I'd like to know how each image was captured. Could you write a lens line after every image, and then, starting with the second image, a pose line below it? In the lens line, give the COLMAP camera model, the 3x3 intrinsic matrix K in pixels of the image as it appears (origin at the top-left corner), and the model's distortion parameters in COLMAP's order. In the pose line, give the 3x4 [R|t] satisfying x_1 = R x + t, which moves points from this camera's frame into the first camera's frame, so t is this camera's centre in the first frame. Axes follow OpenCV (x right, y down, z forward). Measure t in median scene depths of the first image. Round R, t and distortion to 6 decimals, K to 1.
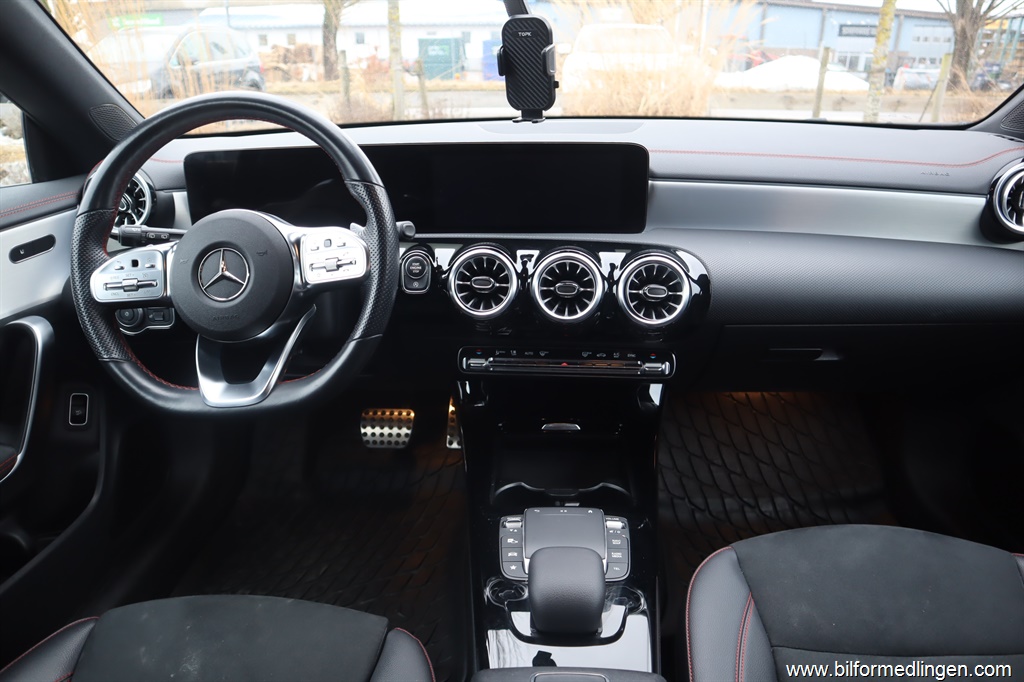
lens RADIAL K [[706.3, 0, 512.0], [0, 706.3, 341.0], [0, 0, 1]] dist [-0.125428, 0.076759]
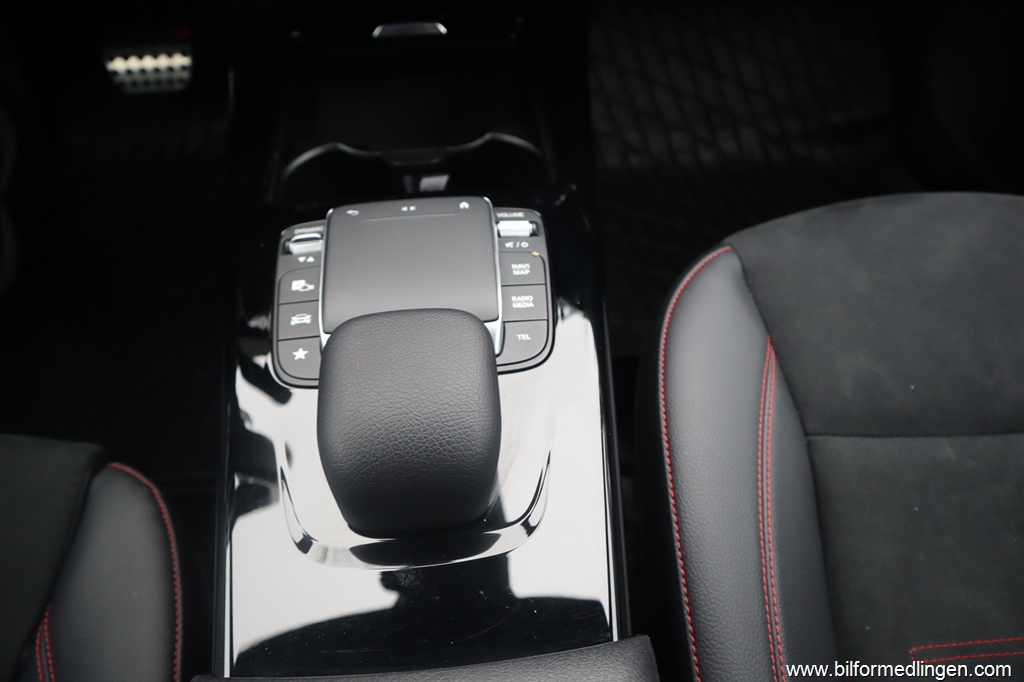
lens RADIAL K [[706.3, 0, 512.0], [0, 706.3, 341.0], [0, 0, 1]] dist [-0.125428, 0.076759]
pose [[0.988225, -0.103350, 0.112825, 0.078760], [0.032662, 0.862885, 0.504343, 0.080499], [-0.149479, -0.494720, 0.856101, 0.526856]]
